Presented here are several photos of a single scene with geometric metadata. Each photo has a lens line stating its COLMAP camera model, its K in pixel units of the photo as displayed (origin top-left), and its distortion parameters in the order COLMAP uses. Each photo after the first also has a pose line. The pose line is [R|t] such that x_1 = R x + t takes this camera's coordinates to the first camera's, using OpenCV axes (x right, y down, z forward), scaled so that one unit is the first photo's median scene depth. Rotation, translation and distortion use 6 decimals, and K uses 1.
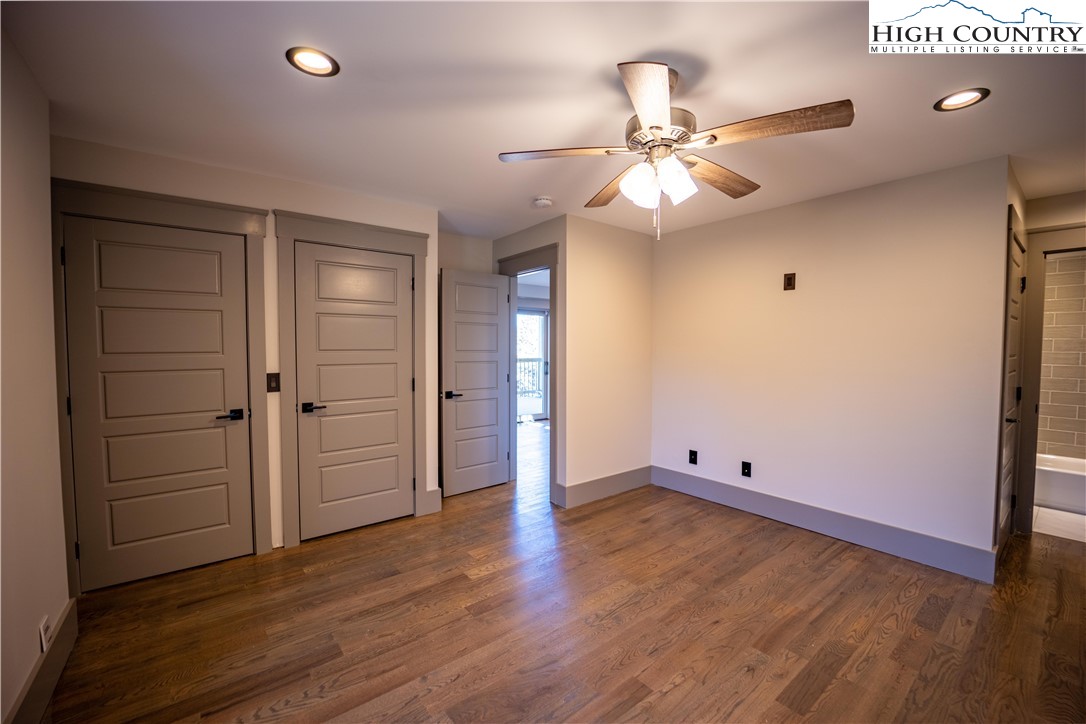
lens RADIAL K [[445.0, 0, 549.4], [0, 445.0, 362.8], [0, 0, 1]] dist [-0.020505, -0.000087]
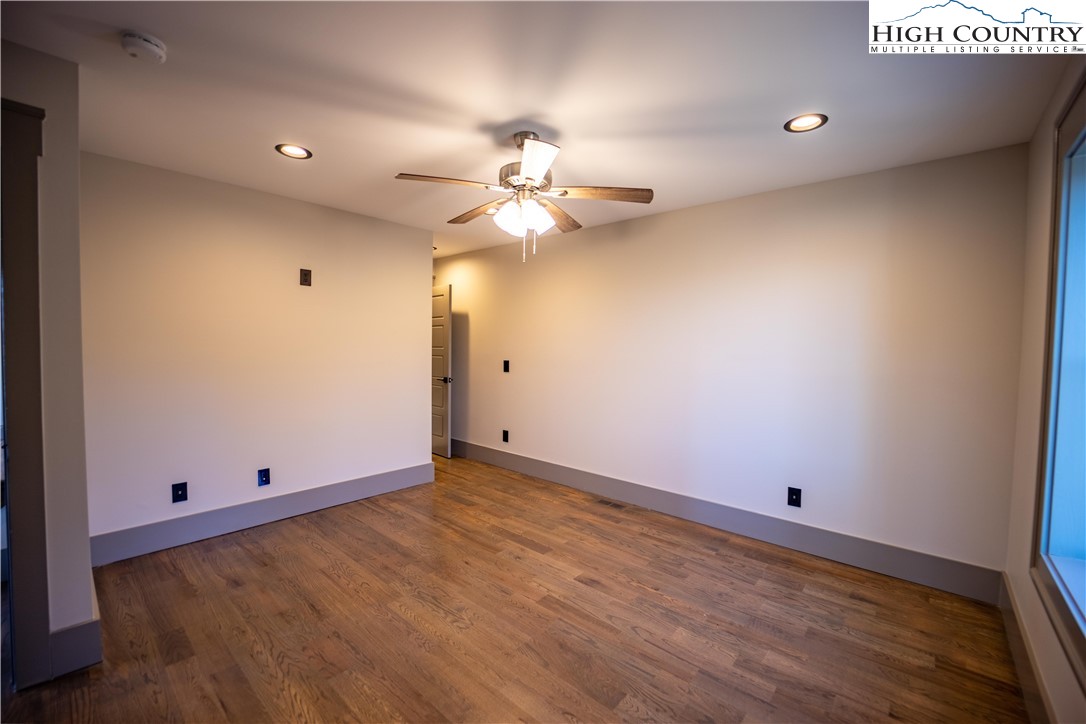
lens RADIAL K [[445.0, 0, 547.2], [0, 445.0, 360.7], [0, 0, 1]] dist [-0.020505, -0.000087]
pose [[-0.170341, -0.043427, 0.984428, -0.686702], [0.023703, 0.998559, 0.048152, -0.031985], [-0.985100, 0.031537, -0.169066, 0.761567]]
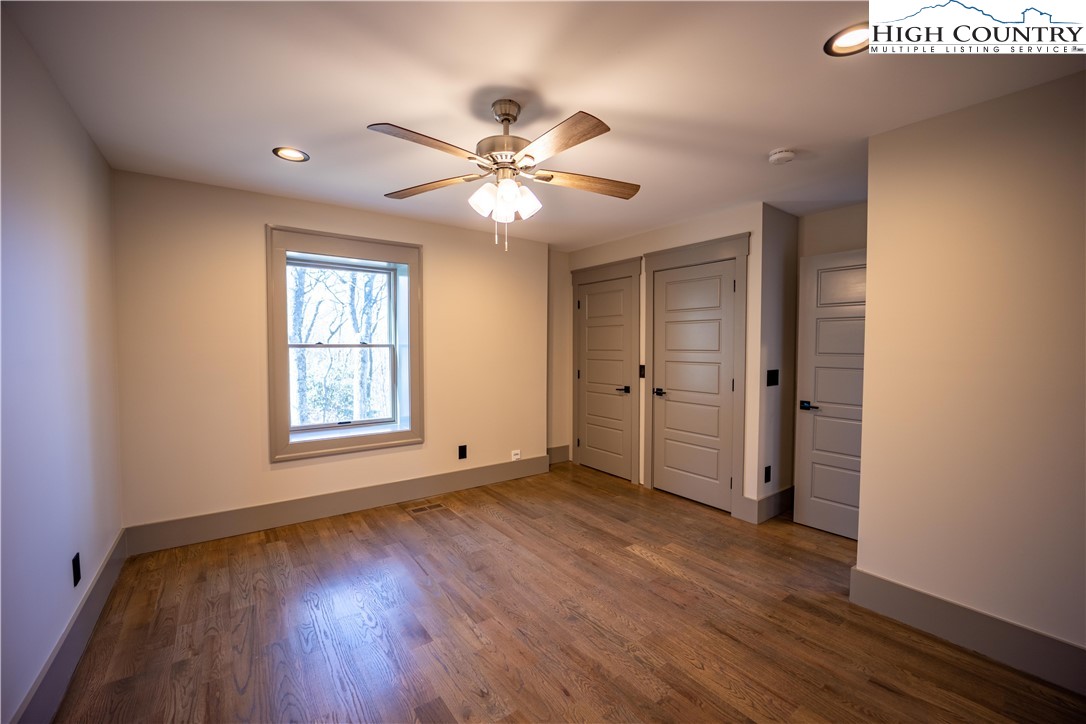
lens RADIAL K [[445.0, 0, 540.7], [0, 445.0, 361.5], [0, 0, 1]] dist [-0.020505, -0.000087]
pose [[-0.056222, 0.030419, -0.997955, 0.904795], [-0.043526, 0.998511, 0.032888, -0.023174], [0.997469, 0.045286, -0.054814, 0.762684]]
